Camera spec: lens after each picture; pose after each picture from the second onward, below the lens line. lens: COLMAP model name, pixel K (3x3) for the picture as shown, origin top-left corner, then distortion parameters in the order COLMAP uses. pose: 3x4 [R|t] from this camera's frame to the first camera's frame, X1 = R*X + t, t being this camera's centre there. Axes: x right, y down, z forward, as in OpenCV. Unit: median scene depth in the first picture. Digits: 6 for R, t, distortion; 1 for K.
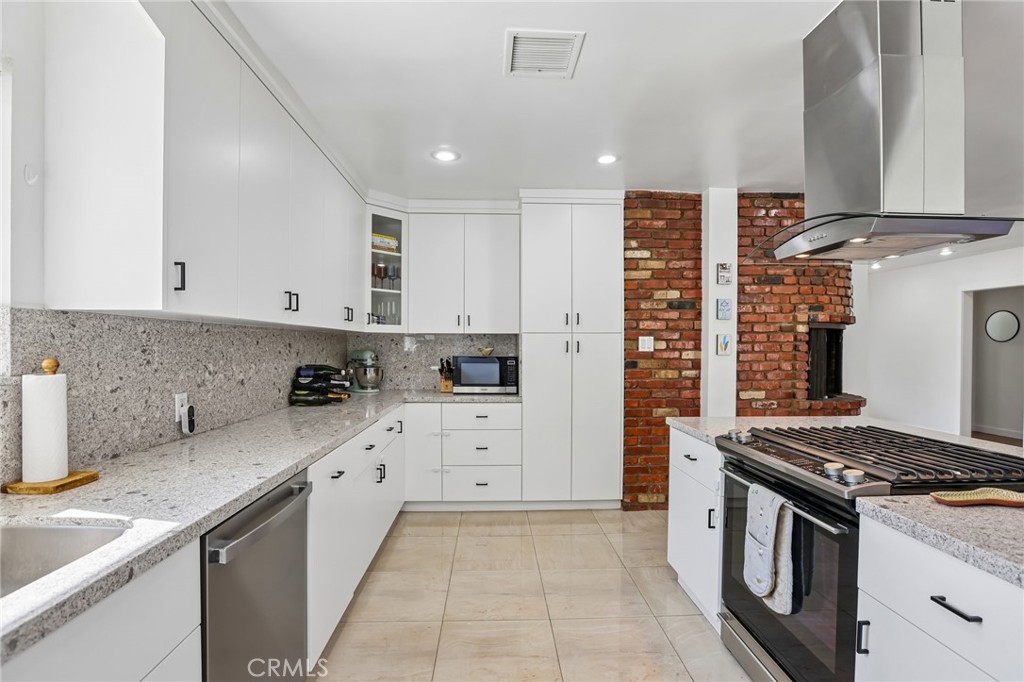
lens RADIAL K [[475.1, 0, 509.7], [0, 475.1, 348.9], [0, 0, 1]] dist [-0.061680, 0.026543]
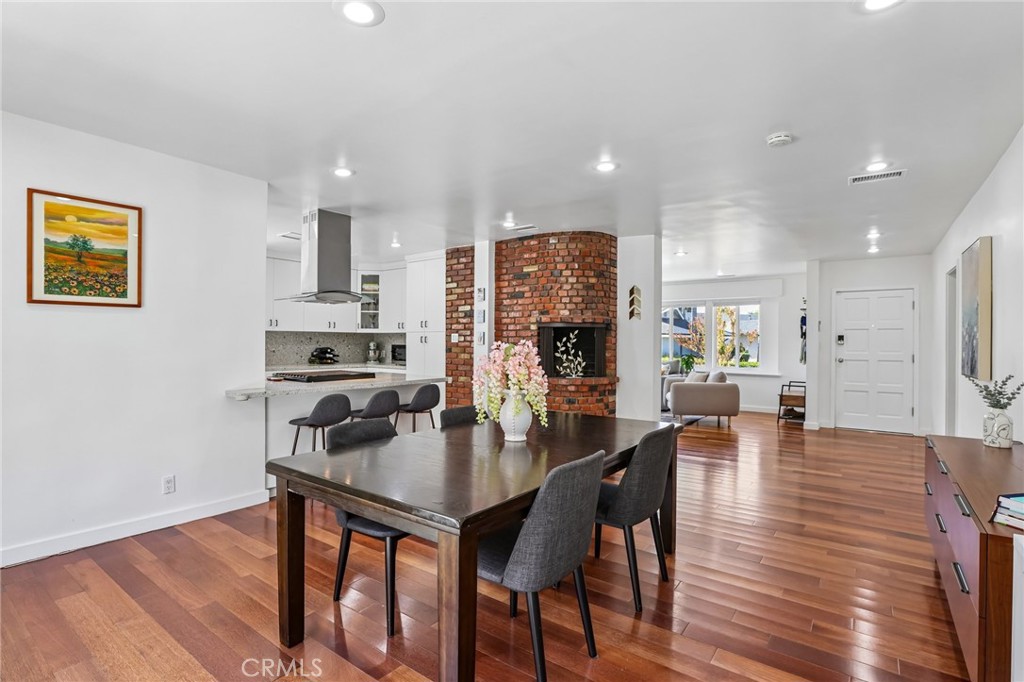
lens RADIAL K [[486.1, 0, 513.4], [0, 486.1, 342.3], [0, 0, 1]] dist [-0.060703, 0.026027]
pose [[0.782572, 0.003987, -0.622547, 1.539004], [-0.010046, 0.999930, -0.006225, 0.013839], [0.622479, 0.011125, 0.782557, -0.233629]]
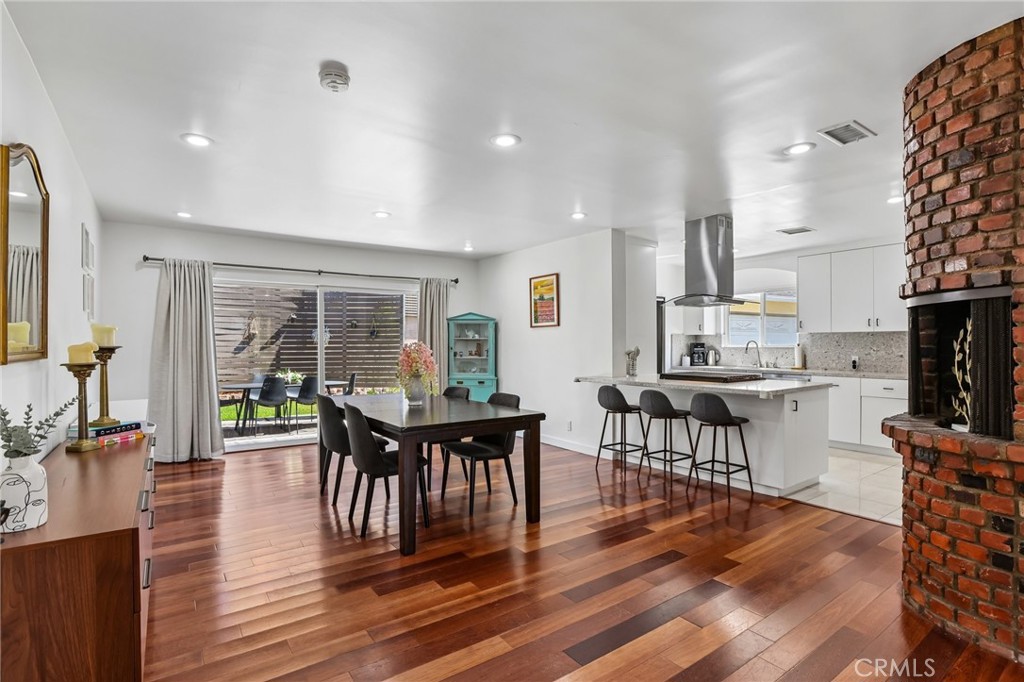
lens RADIAL K [[510.0, 0, 512.0], [0, 510.0, 341.0], [0, 0, 1]] dist [-0.057864, 0.029945]
pose [[-0.831058, -0.003892, -0.556172, 1.564398], [-0.003966, 0.999992, -0.001071, 0.005117], [0.556172, 0.001315, -0.831066, 1.293129]]
